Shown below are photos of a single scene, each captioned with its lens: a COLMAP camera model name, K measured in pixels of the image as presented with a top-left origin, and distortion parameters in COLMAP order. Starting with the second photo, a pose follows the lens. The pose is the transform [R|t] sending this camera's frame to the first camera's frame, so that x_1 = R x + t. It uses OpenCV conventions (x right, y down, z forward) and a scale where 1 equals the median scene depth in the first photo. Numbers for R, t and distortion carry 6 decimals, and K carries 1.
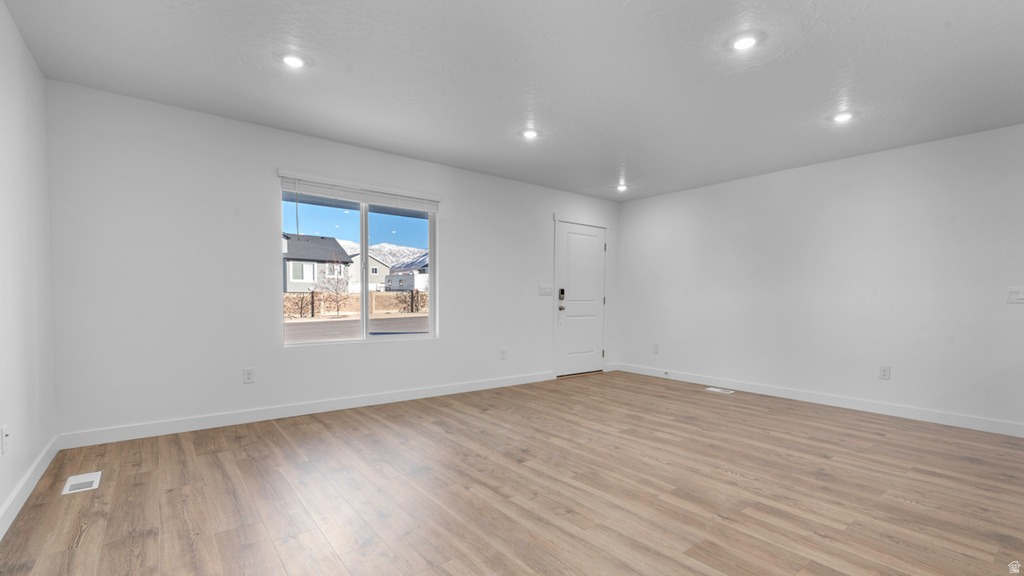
lens RADIAL K [[443.1, 0, 513.4], [0, 443.1, 293.1], [0, 0, 1]] dist [0.000133, -0.000145]
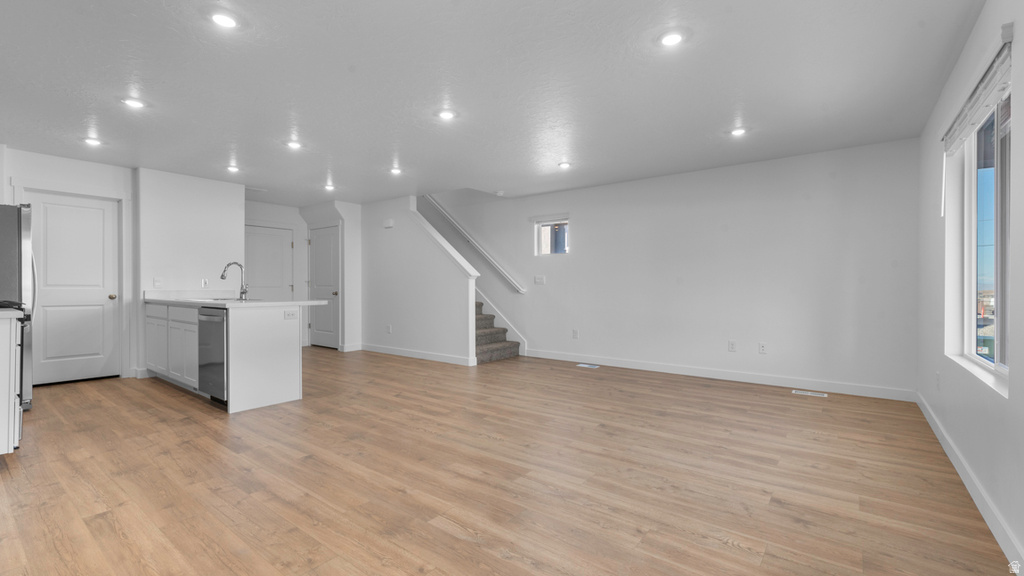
lens RADIAL K [[443.1, 0, 513.8], [0, 443.1, 290.1], [0, 0, 1]] dist [0.000133, -0.000145]
pose [[-0.967334, -0.009697, -0.253321, 0.552340], [-0.008748, 0.999950, -0.004875, 0.023803], [0.253355, -0.002500, -0.967370, 2.089674]]
